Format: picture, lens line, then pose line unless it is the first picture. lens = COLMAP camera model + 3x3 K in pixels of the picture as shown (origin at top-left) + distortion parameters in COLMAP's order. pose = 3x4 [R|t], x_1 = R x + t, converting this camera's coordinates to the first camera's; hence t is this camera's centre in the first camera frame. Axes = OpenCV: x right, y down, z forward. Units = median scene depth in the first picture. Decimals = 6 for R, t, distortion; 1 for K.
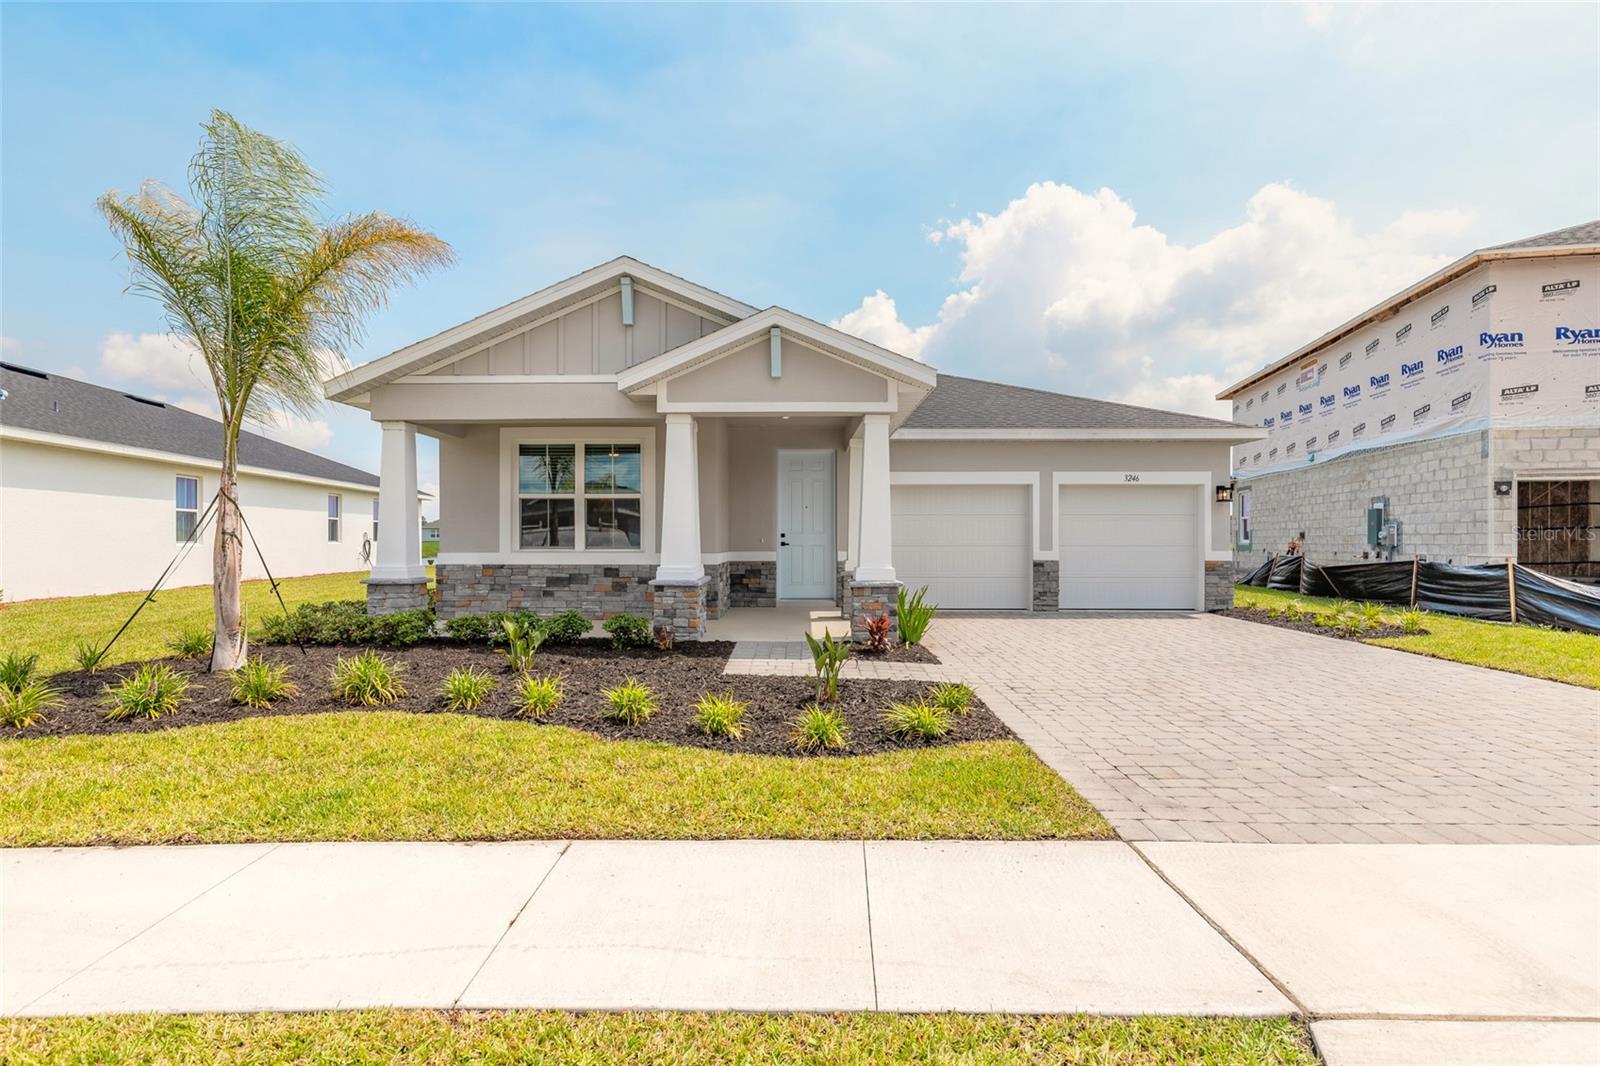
lens RADIAL K [[777.0, 0, 795.6], [0, 777.0, 539.0], [0, 0, 1]] dist [-0.002385, 0.000139]
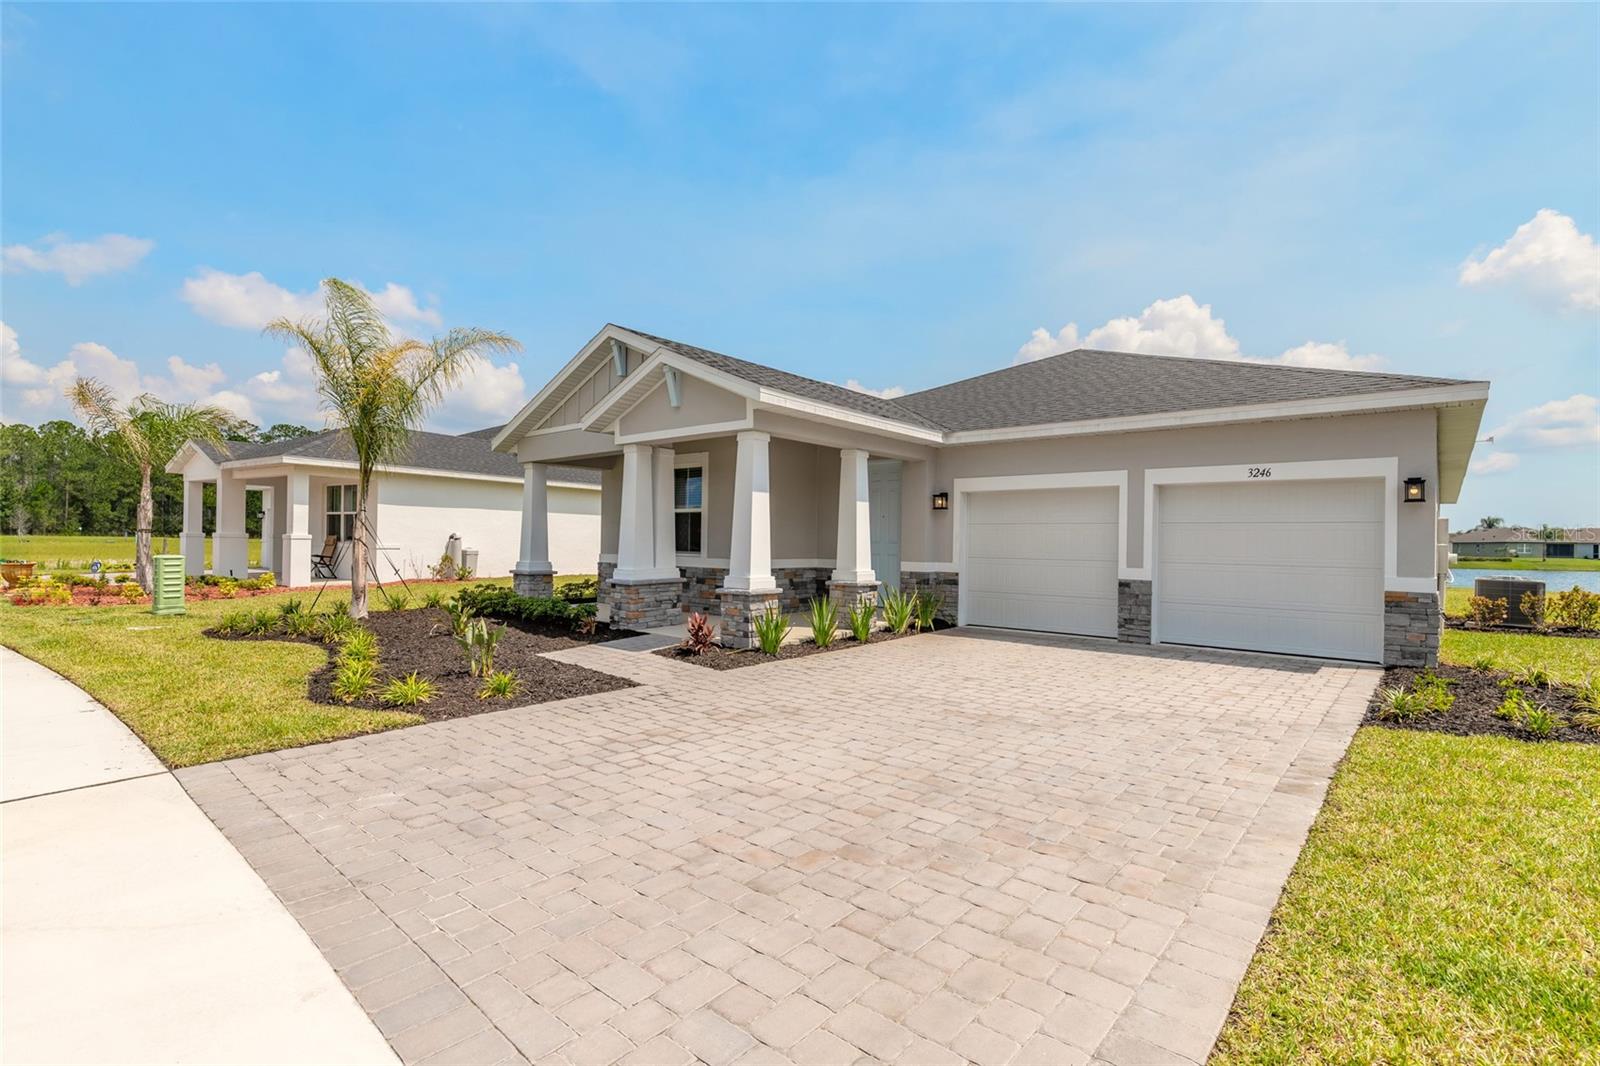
lens RADIAL K [[765.4, 0, 800.0], [0, 765.4, 533.0], [0, 0, 1]] dist [-0.000623, -0.000120]
pose [[0.763126, 0.004190, -0.646236, 0.569861], [-0.013680, 0.999860, -0.009672, -0.008803], [0.646105, 0.016222, 0.763076, 0.171055]]
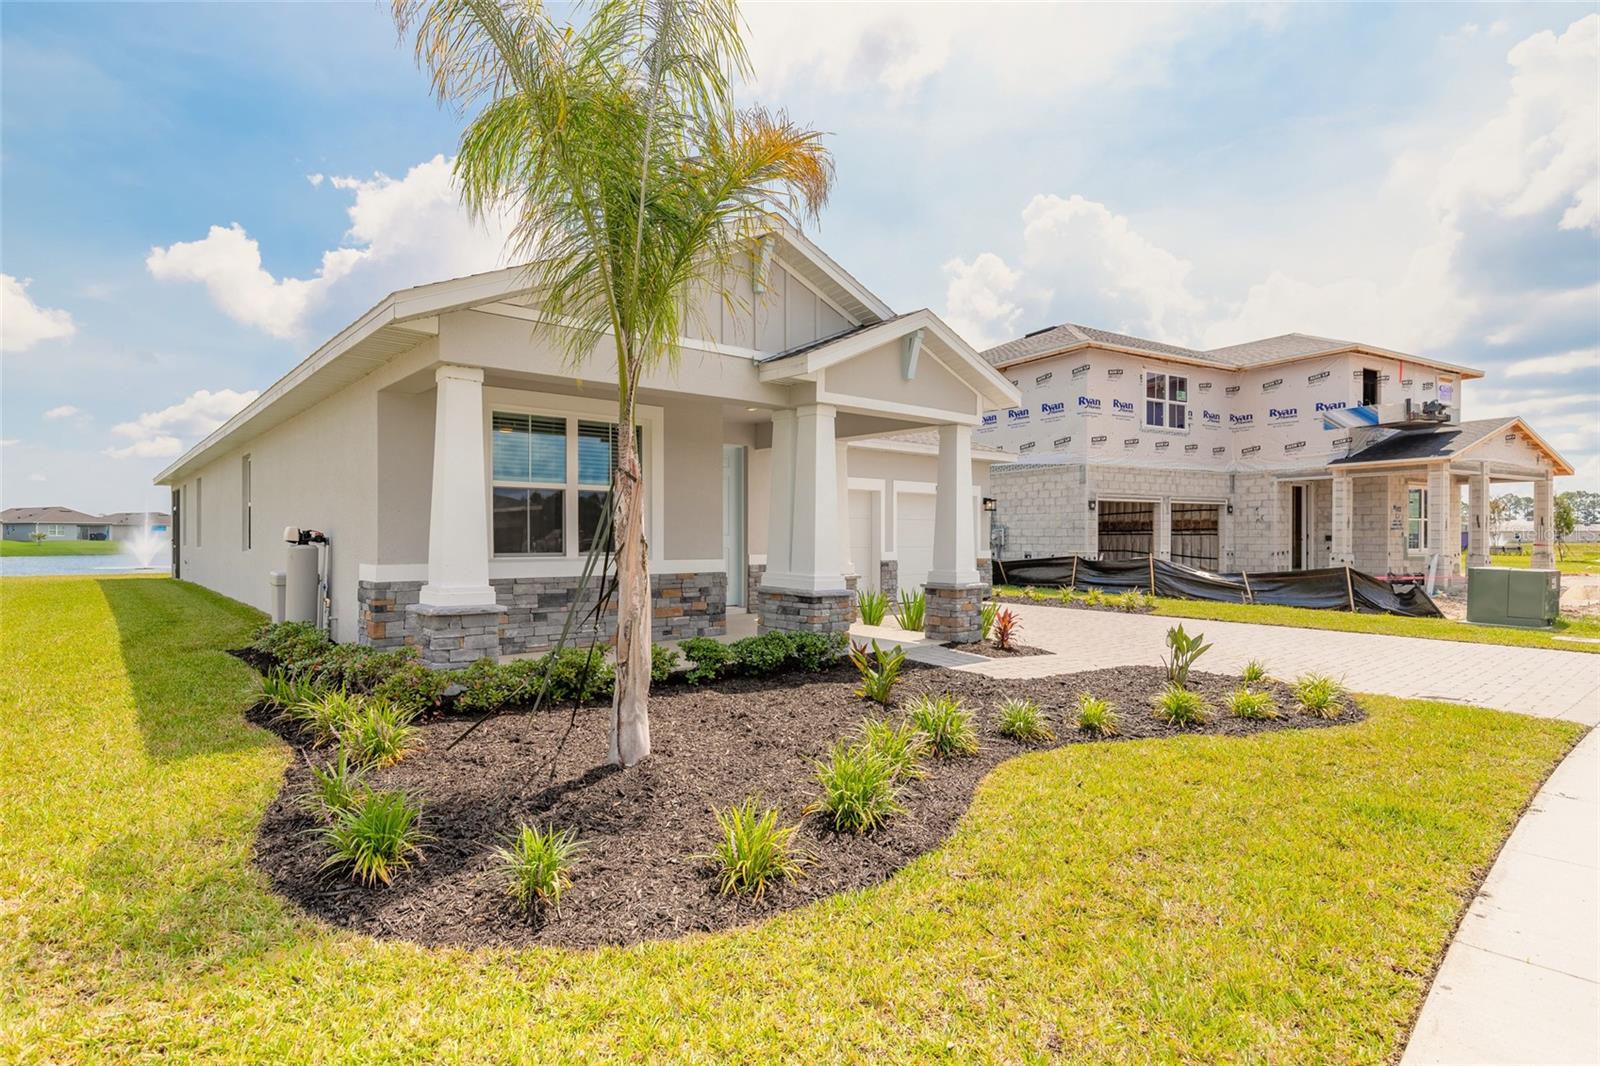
lens RADIAL K [[824.9, 0, 781.7], [0, 824.9, 538.0], [0, 0, 1]] dist [-0.018302, 0.000043]
pose [[0.761969, 0.000602, 0.647613, -0.548550], [-0.002195, 0.999996, 0.001654, -0.005767], [-0.647610, -0.002682, 0.761967, 0.209411]]
